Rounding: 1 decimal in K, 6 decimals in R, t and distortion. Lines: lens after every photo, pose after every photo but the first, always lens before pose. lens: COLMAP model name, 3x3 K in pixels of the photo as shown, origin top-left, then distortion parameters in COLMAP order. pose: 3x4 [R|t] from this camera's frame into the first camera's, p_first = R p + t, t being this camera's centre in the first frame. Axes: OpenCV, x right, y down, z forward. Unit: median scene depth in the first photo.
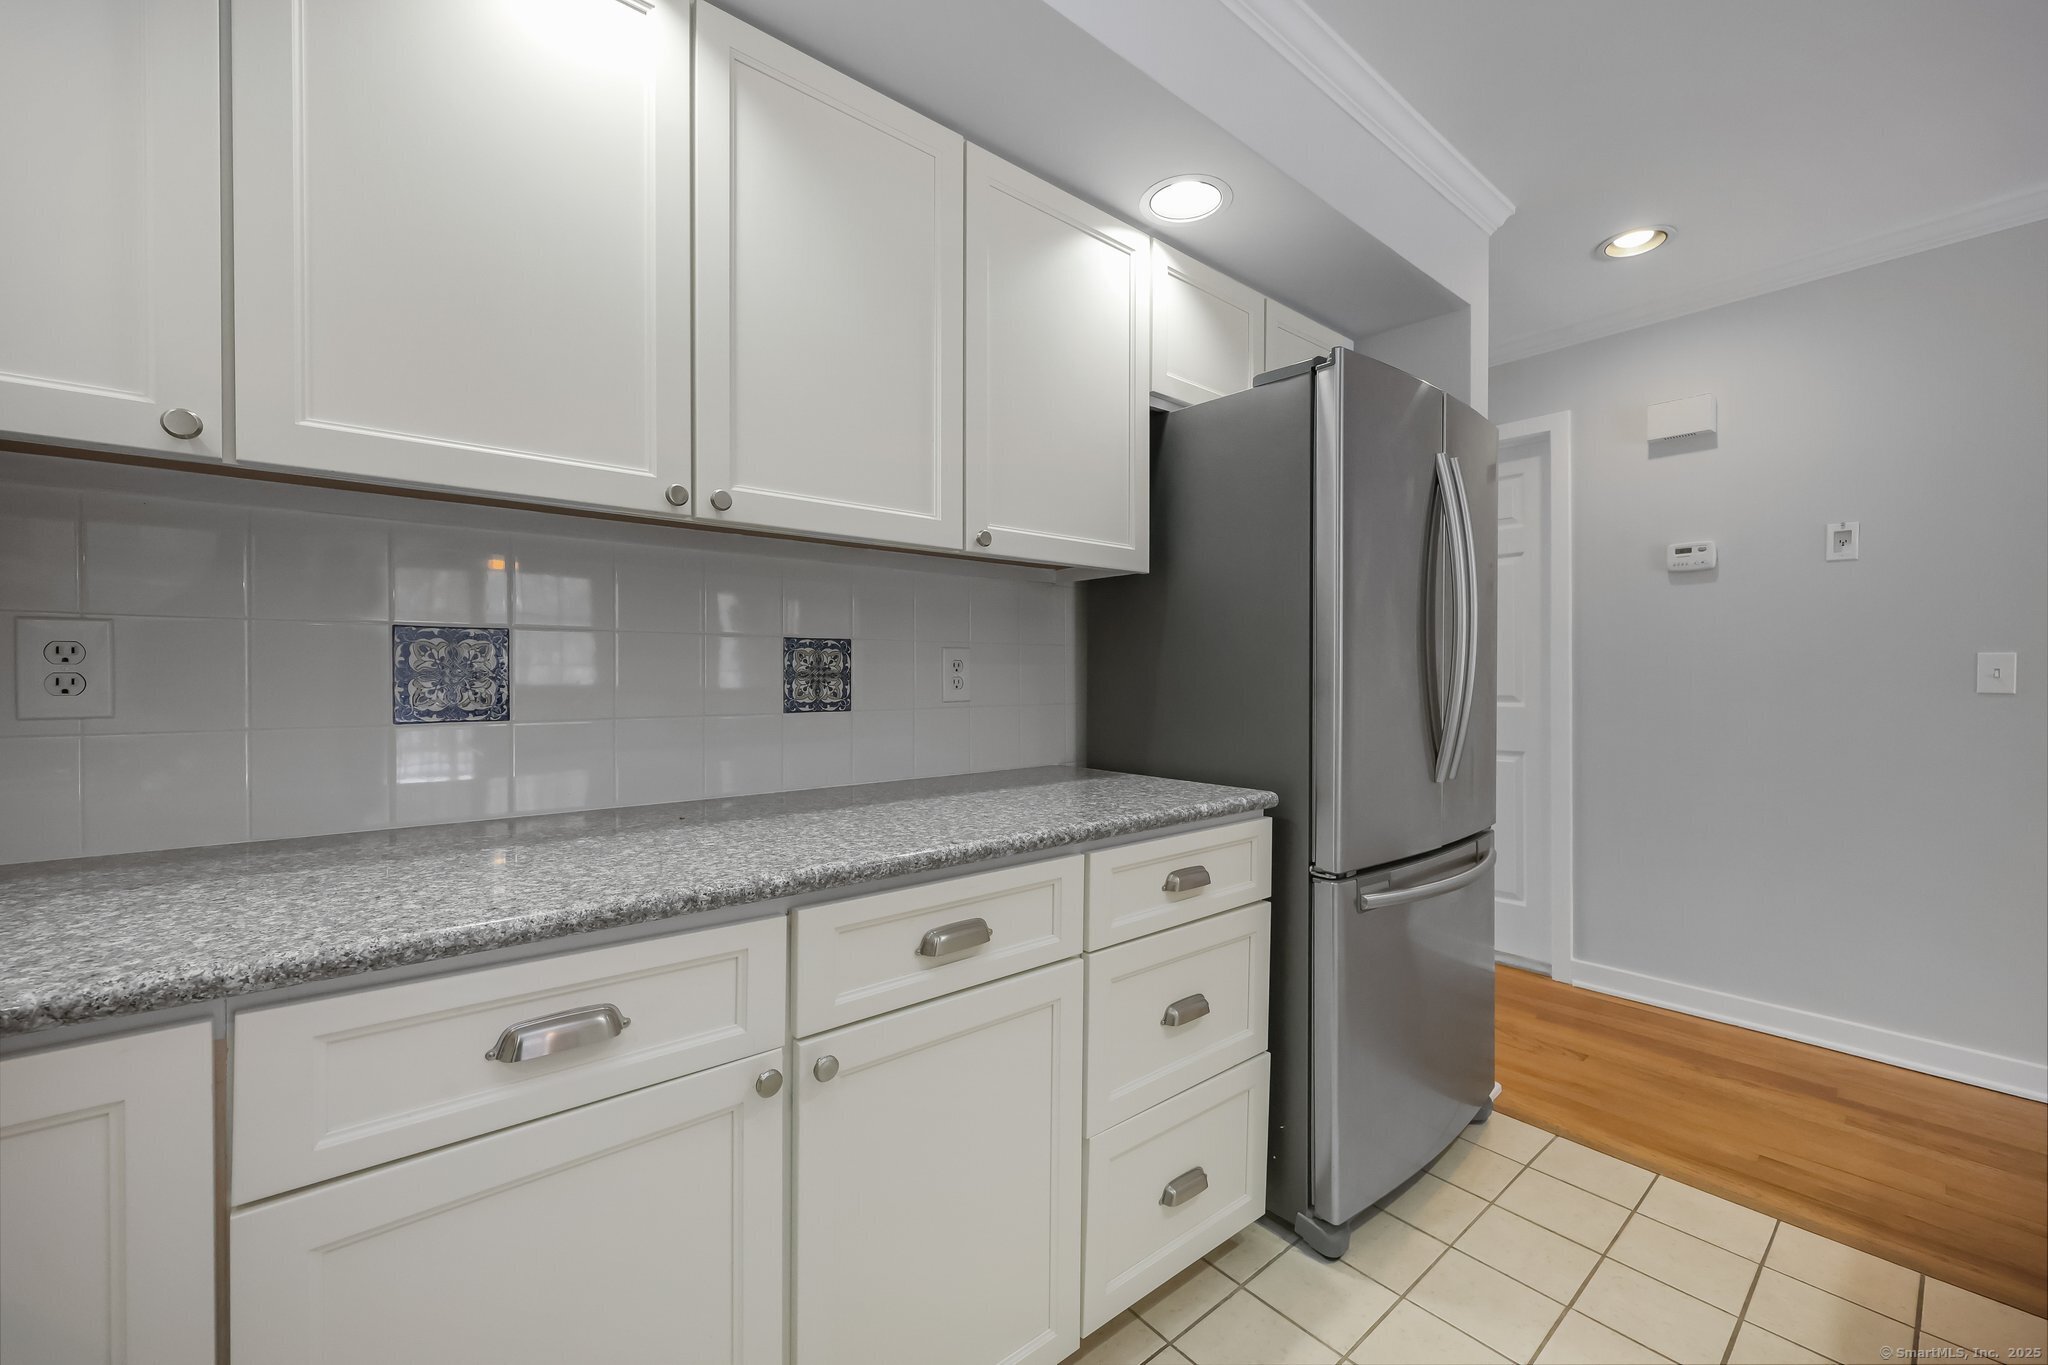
lens RADIAL K [[816.6, 0, 1028.3], [0, 816.6, 671.5], [0, 0, 1]] dist [0.000110, -0.000304]
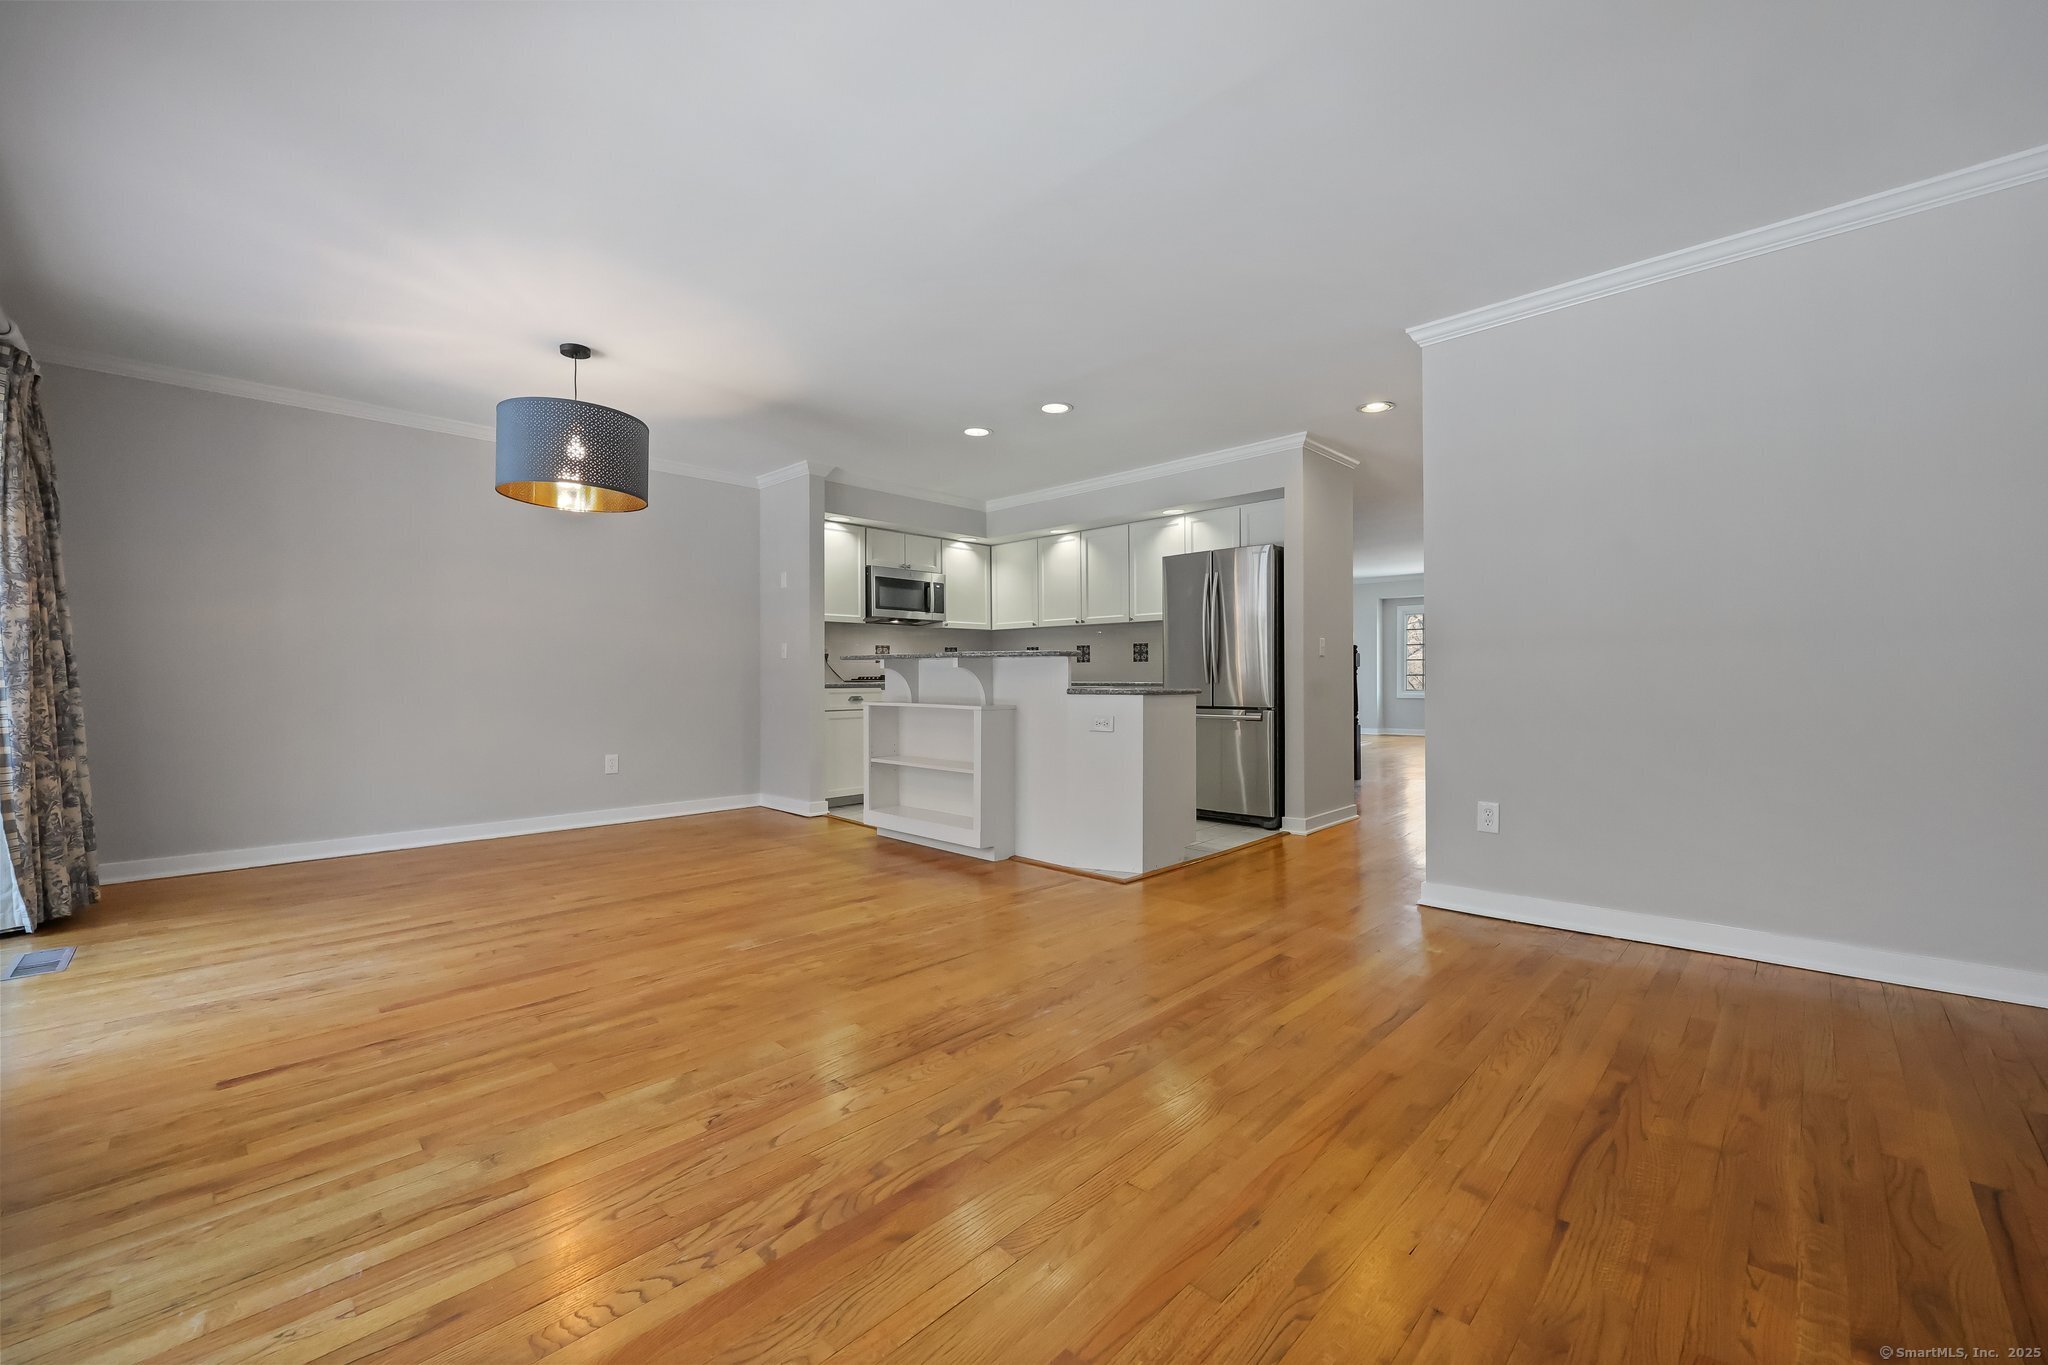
lens RADIAL K [[816.6, 0, 1037.4], [0, 816.6, 686.8], [0, 0, 1]] dist [0.000110, -0.000304]
pose [[0.100150, 0.019127, -0.994788, 3.709386], [0.005468, 0.999790, 0.019773, 0.090610], [0.994957, -0.007420, 0.100025, 0.091589]]
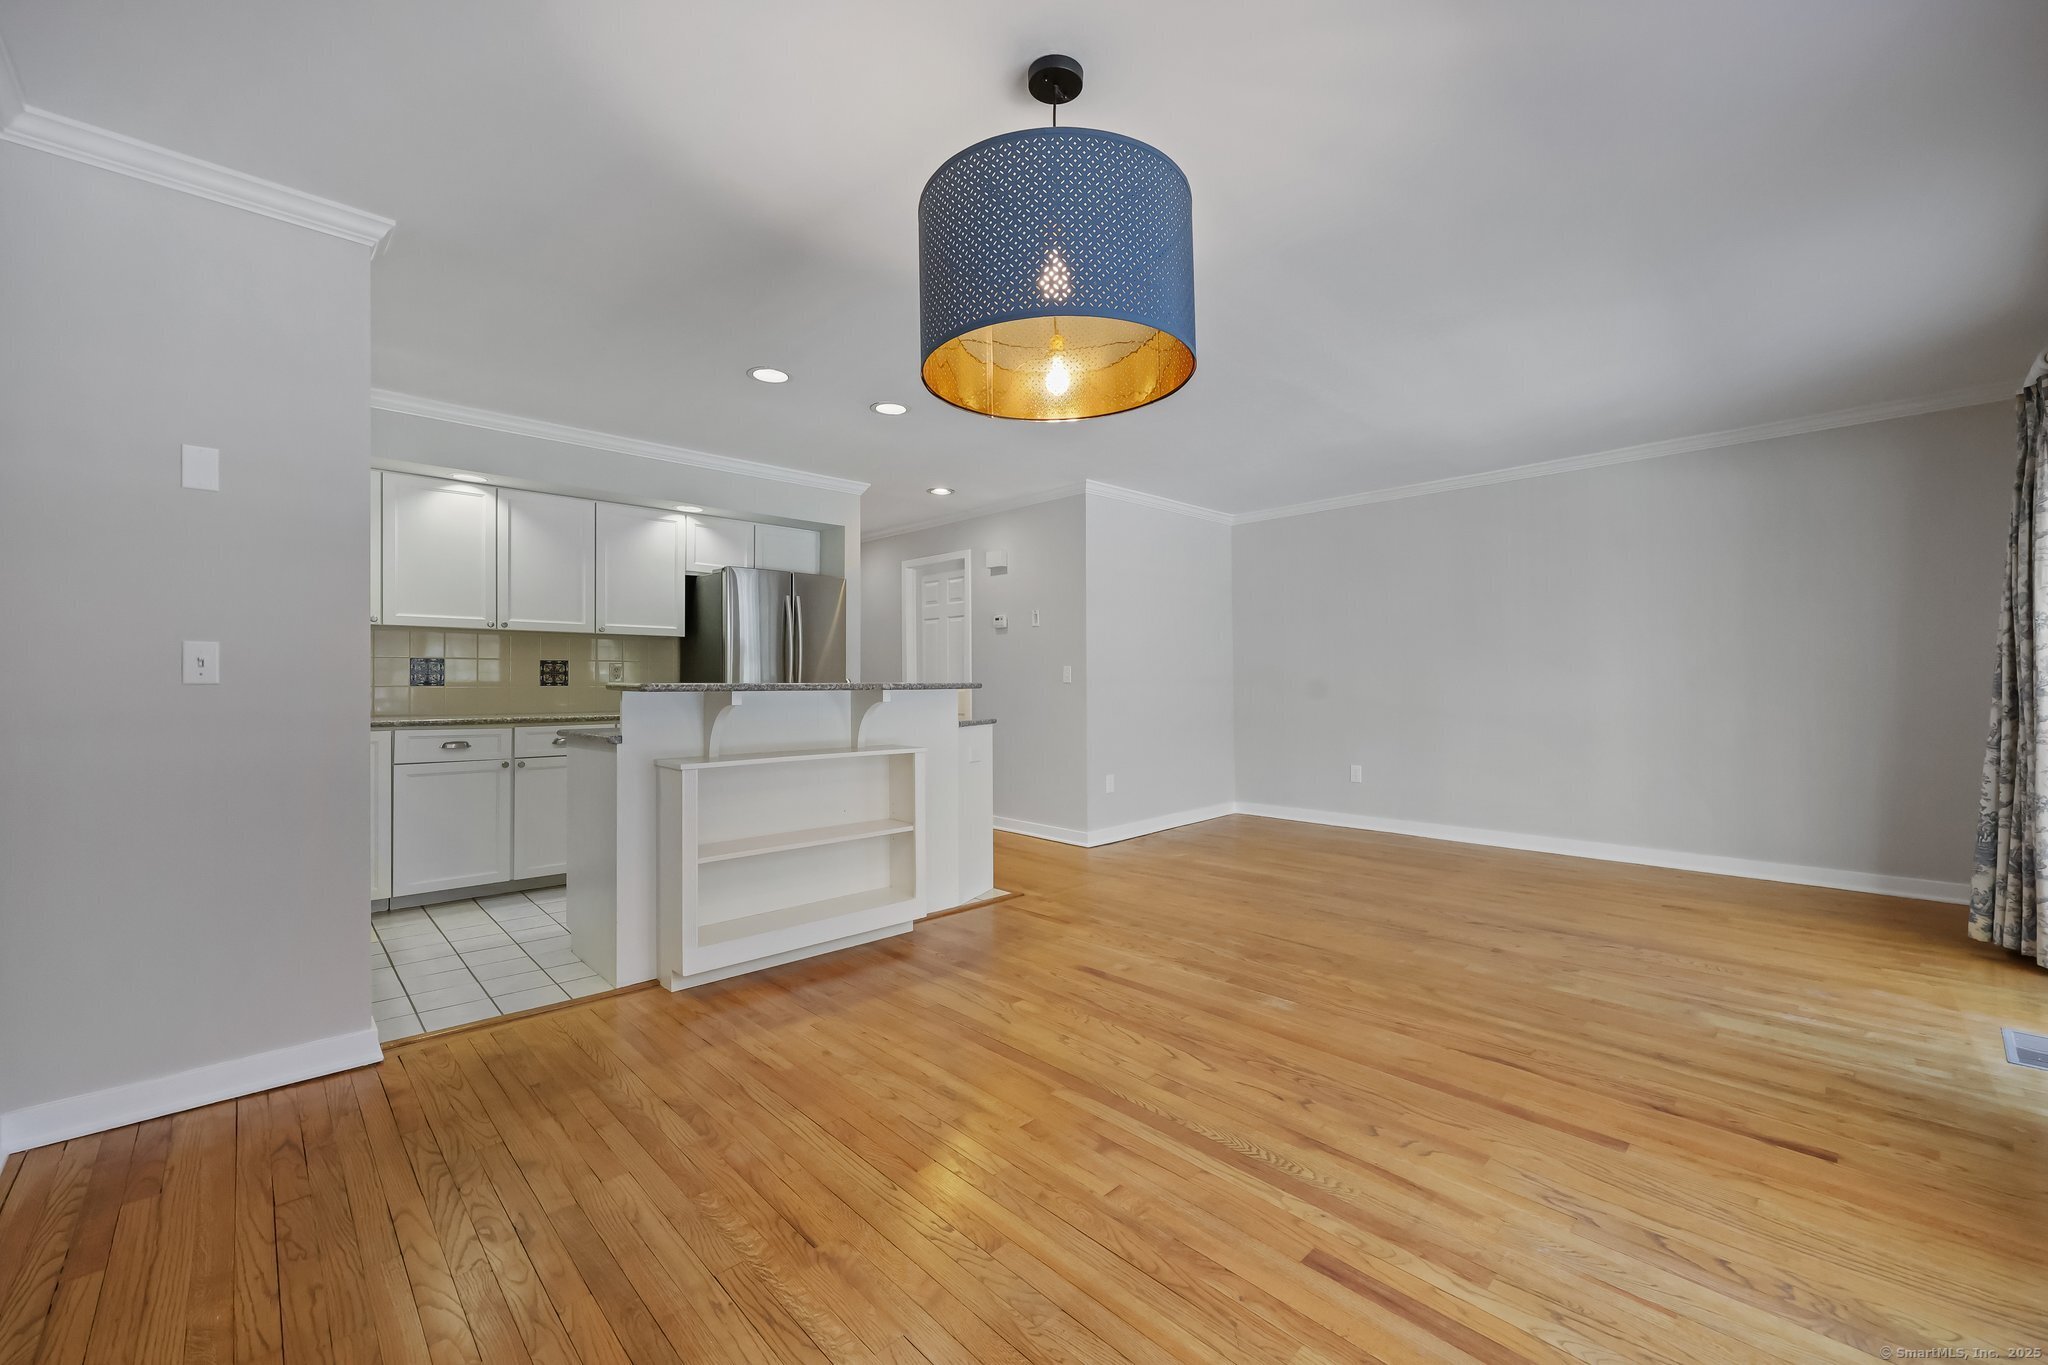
lens RADIAL K [[816.6, 0, 1026.2], [0, 816.6, 680.7], [0, 0, 1]] dist [0.000110, -0.000304]
pose [[0.998650, 0.002568, 0.051882, 1.282133], [-0.002712, 0.999993, 0.002705, 0.019188], [-0.051874, -0.002842, 0.998650, -2.012411]]
